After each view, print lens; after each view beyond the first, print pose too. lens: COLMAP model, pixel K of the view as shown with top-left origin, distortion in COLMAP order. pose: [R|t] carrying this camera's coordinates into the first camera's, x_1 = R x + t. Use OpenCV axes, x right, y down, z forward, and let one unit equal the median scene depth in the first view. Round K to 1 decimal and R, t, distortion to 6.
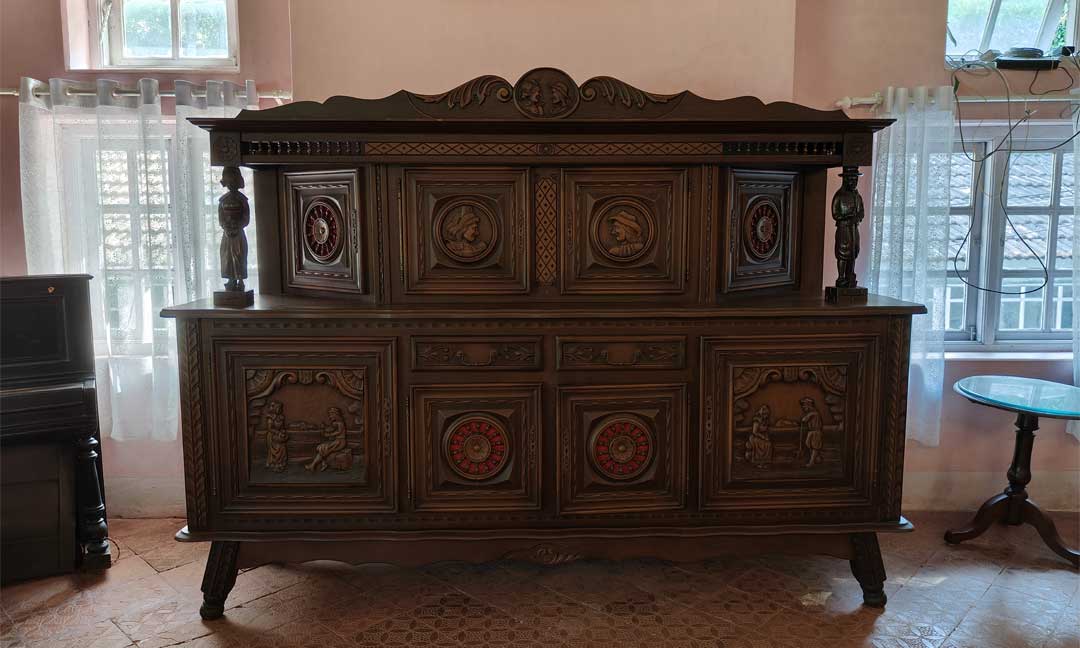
lens RADIAL K [[756.4, 0, 550.4], [0, 756.4, 304.8], [0, 0, 1]] dist [0.028194, -0.009632]
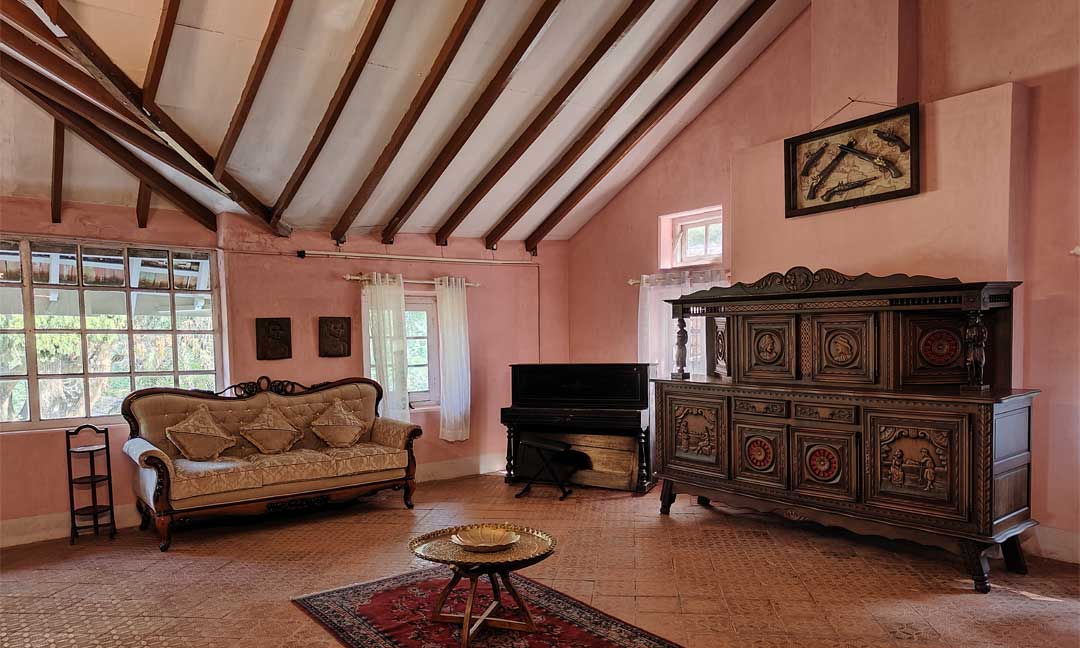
lens RADIAL K [[756.4, 0, 538.4], [0, 756.4, 324.9], [0, 0, 1]] dist [0.028194, -0.009632]
pose [[0.595454, -0.010658, -0.803319, 1.182429], [-0.059058, 0.996626, -0.056999, -0.005177], [0.801216, 0.081382, 0.592815, -0.714310]]
